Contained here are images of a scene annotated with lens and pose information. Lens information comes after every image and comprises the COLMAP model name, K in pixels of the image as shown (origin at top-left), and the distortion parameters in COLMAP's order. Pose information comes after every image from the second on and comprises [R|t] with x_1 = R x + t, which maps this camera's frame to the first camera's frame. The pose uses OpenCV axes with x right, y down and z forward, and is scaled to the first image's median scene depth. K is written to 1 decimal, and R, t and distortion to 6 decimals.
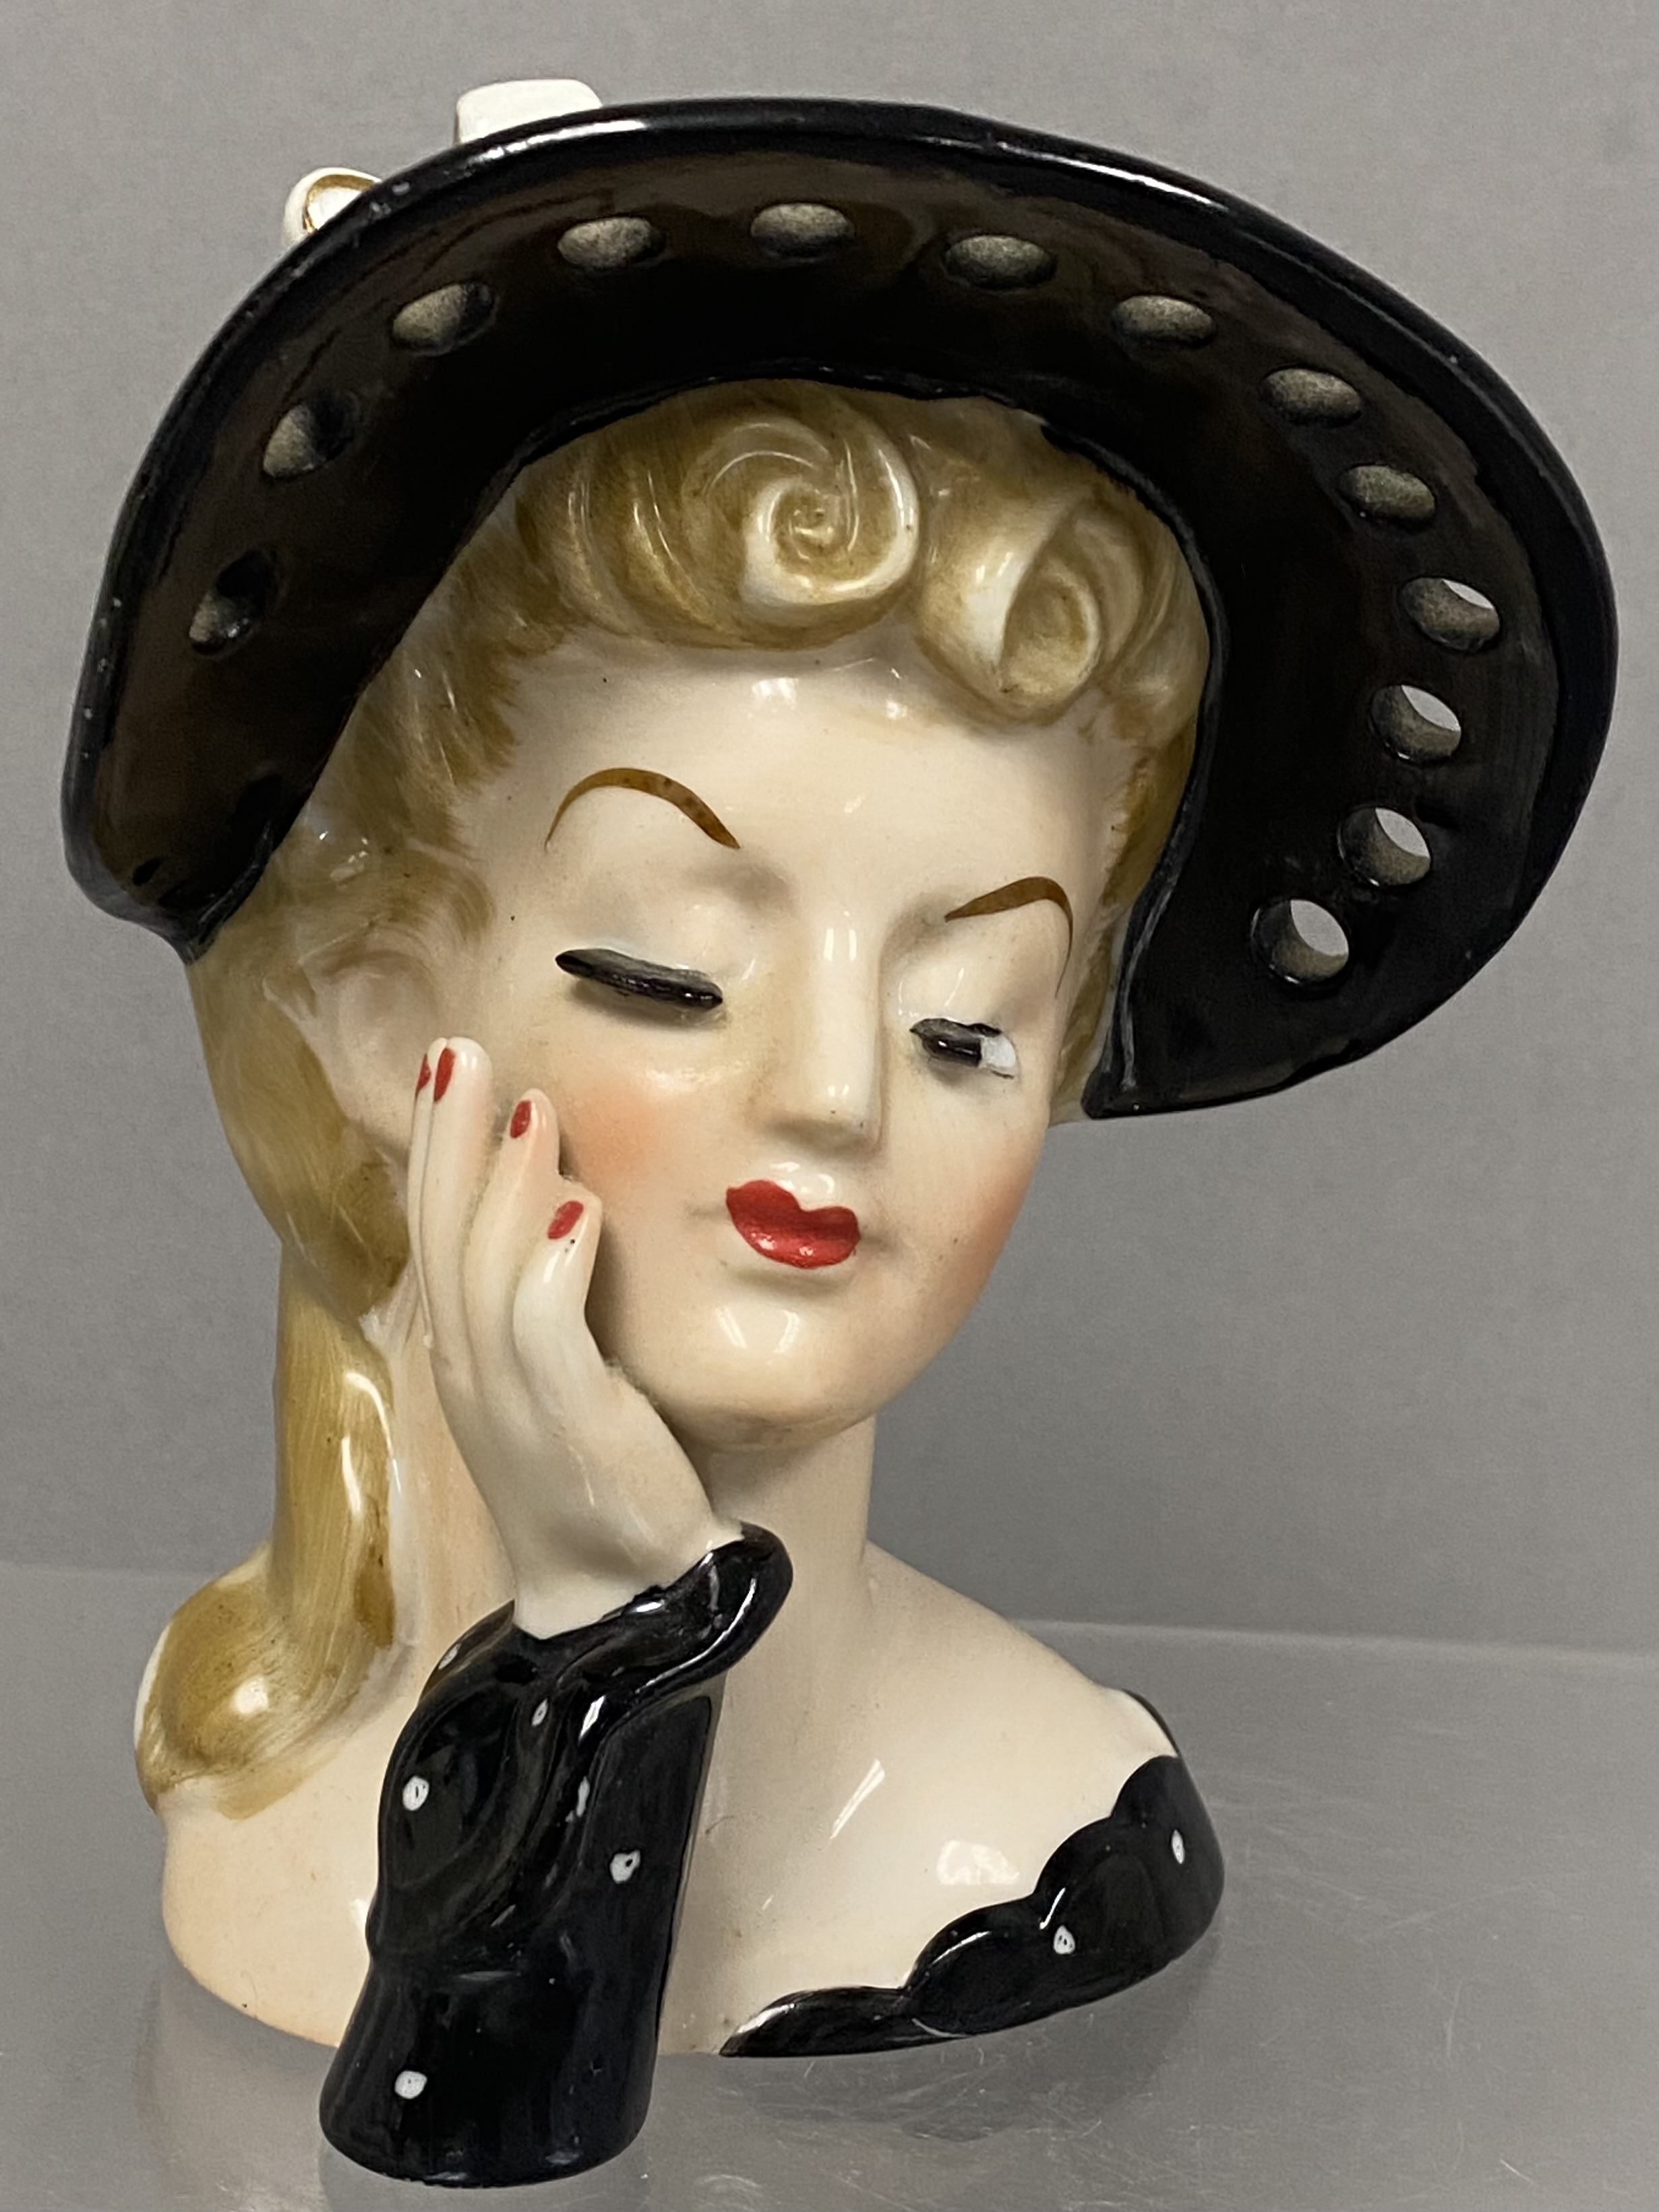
lens RADIAL K [[3748.6, 0, 752.3], [0, 3748.6, 1105.0], [0, 0, 1]] dist [0.159227, -0.613569]
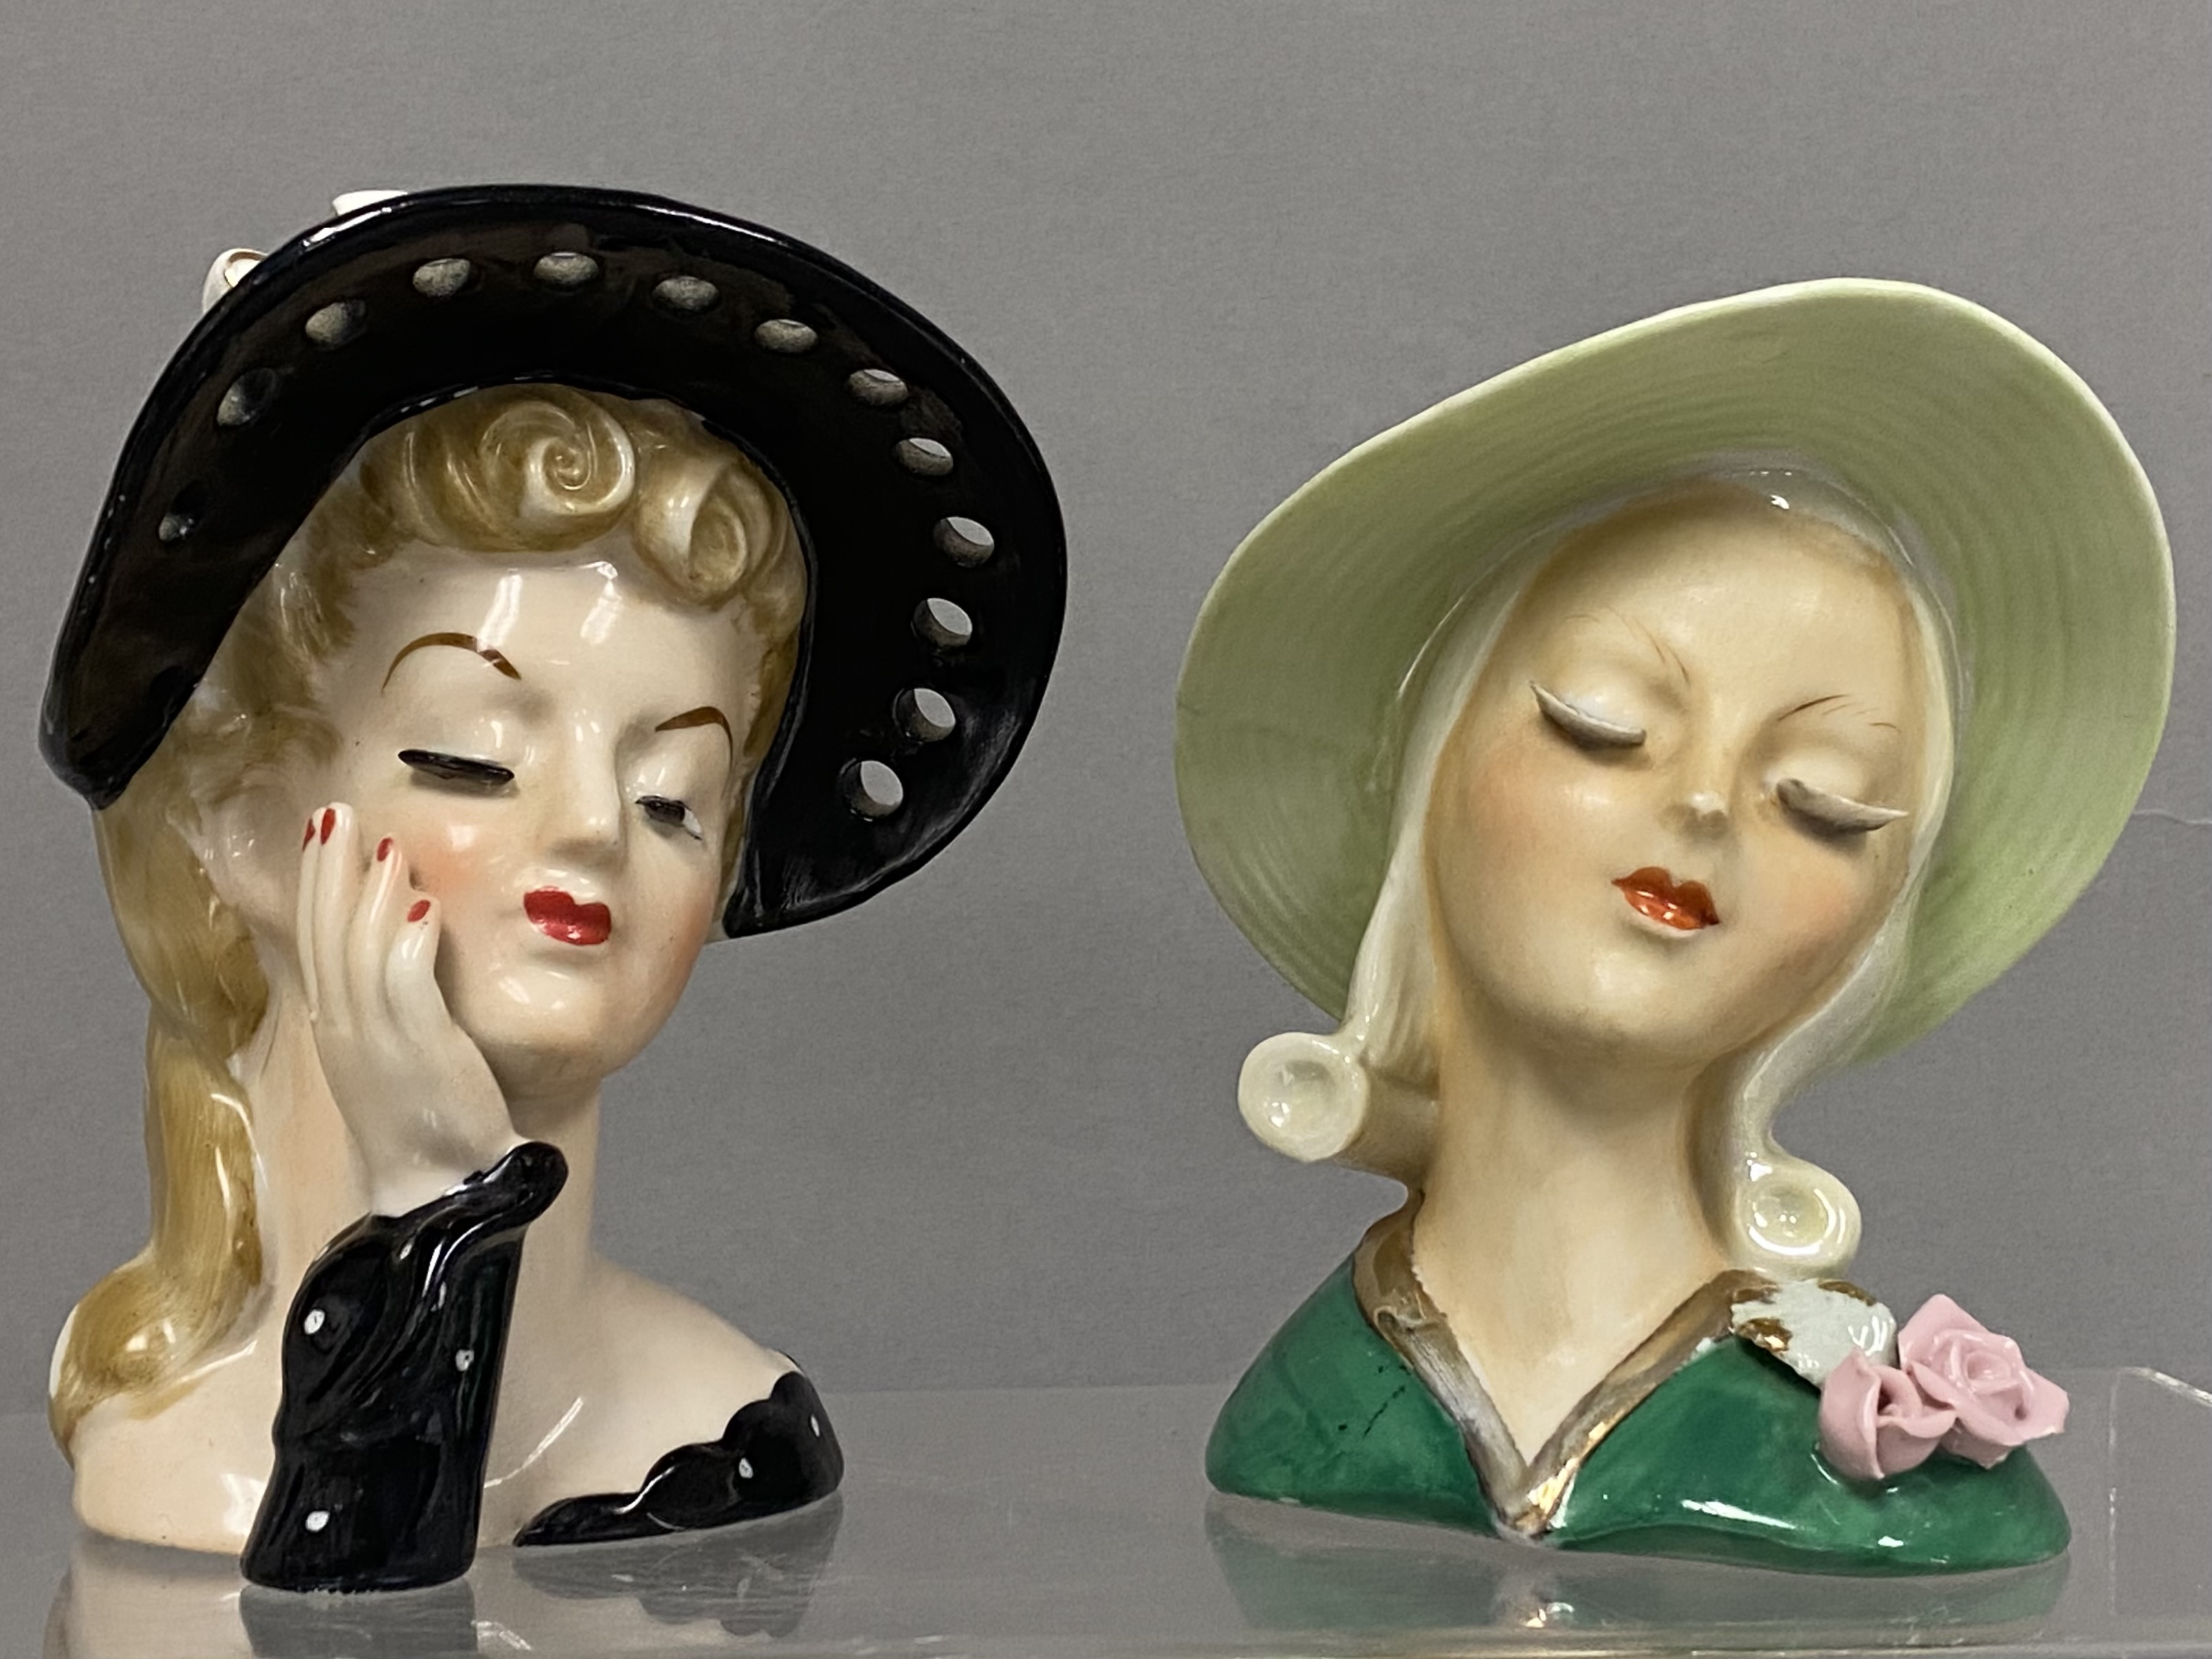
lens RADIAL K [[3749.0, 0, 1106.0], [0, 3749.0, 829.5], [0, 0, 1]] dist [0.159227, -0.613569]
pose [[0.967898, -0.017548, 0.250730, -0.154198], [0.066001, 0.980297, -0.186176, 0.285050], [-0.242523, 0.196748, 0.949986, -0.488453]]
